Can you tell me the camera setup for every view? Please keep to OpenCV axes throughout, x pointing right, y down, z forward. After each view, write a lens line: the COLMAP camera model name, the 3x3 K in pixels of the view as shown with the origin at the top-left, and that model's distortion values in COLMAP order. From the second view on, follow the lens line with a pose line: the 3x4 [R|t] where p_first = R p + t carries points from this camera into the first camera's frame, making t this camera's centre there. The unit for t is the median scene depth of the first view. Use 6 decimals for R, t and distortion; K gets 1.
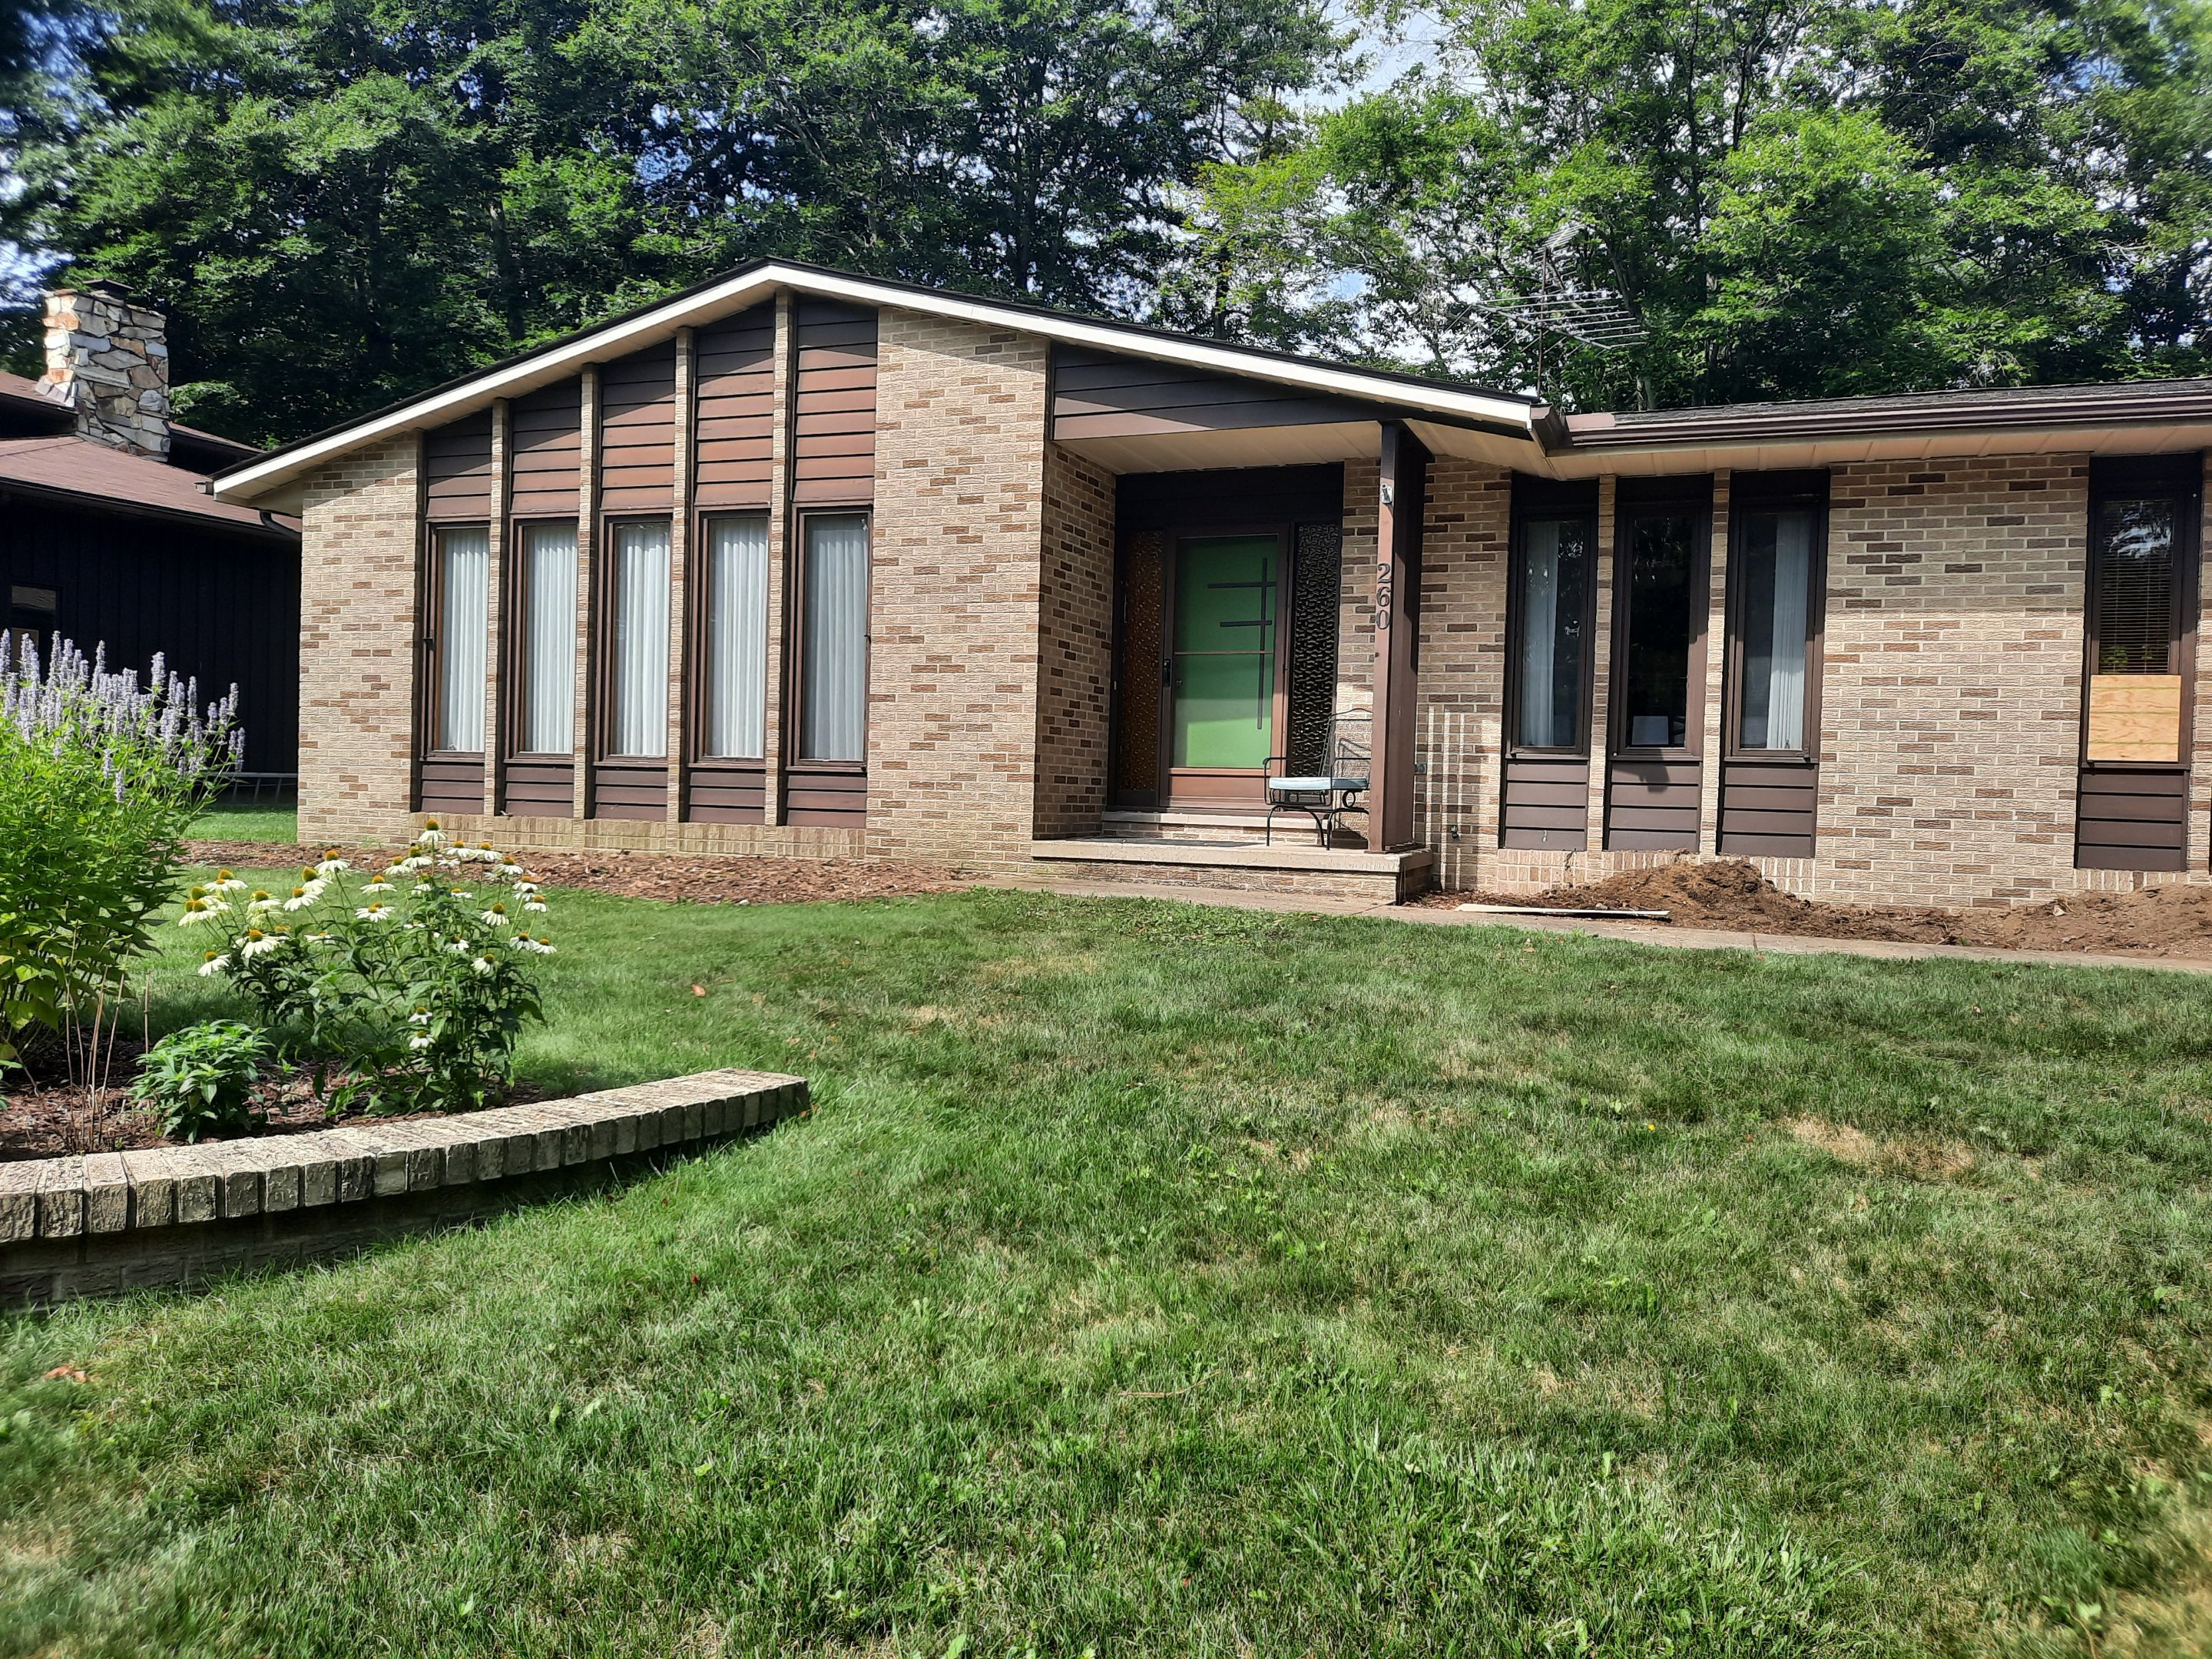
lens RADIAL K [[1633.6, 0, 1106.5], [0, 1633.6, 833.2], [0, 0, 1]] dist [0.034099, -0.023655]
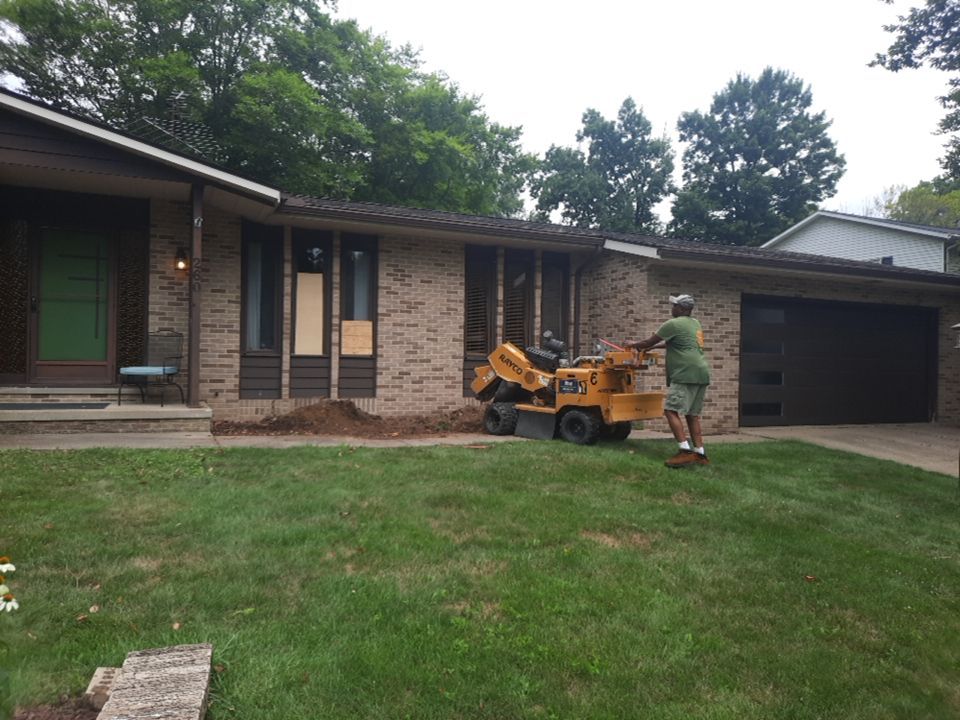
lens RADIAL K [[709.0, 0, 482.1], [0, 709.0, 366.5], [0, 0, 1]] dist [0.034099, -0.023655]
pose [[0.698606, -0.022432, 0.715155, -0.186134], [0.019034, 0.999737, 0.012765, -0.038203], [-0.715253, 0.004695, 0.698850, 0.158805]]
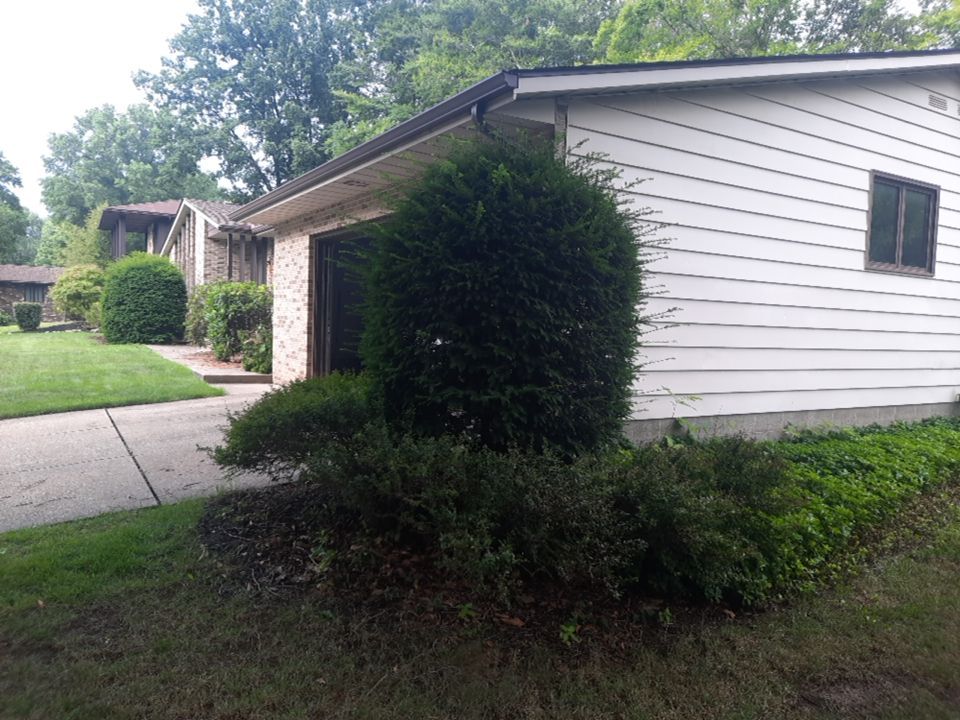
lens RADIAL K [[709.0, 0, 480.6], [0, 709.0, 356.4], [0, 0, 1]] dist [0.034099, -0.023655]
pose [[0.791531, 0.023559, -0.610675, 1.577177], [-0.018654, 0.999722, 0.014390, 0.015263], [0.610845, 0.000001, 0.791750, 0.015186]]
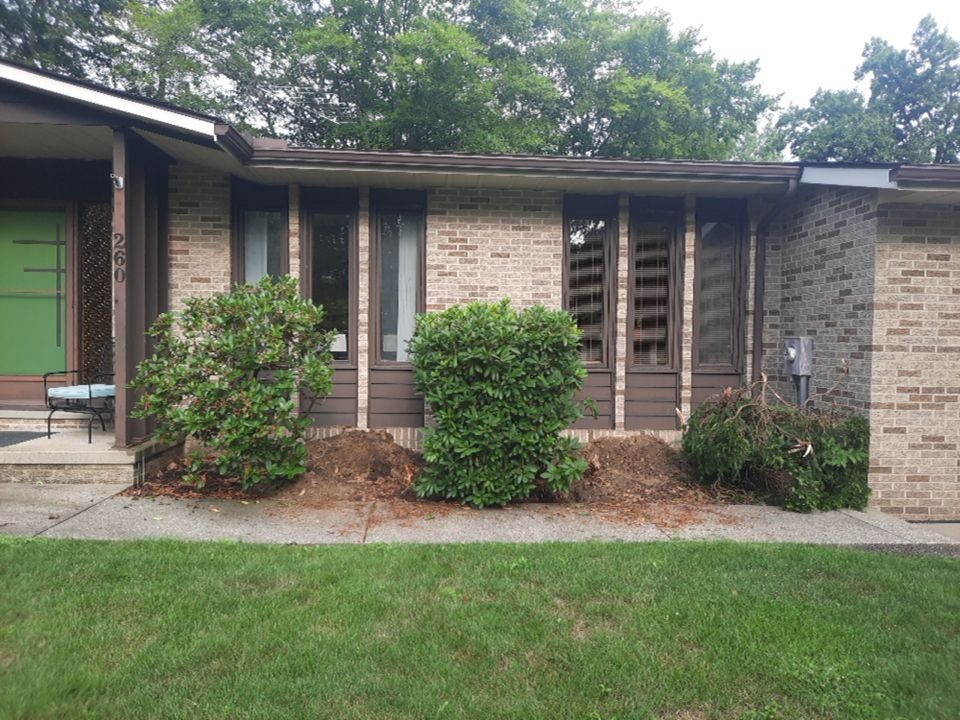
lens RADIAL K [[709.0, 0, 481.0], [0, 709.0, 364.2], [0, 0, 1]] dist [0.034099, -0.023655]
pose [[0.906414, -0.029695, 0.421345, 0.175279], [0.020688, 0.999450, 0.025932, -0.061930], [-0.421883, -0.014789, 0.906530, 0.316382]]
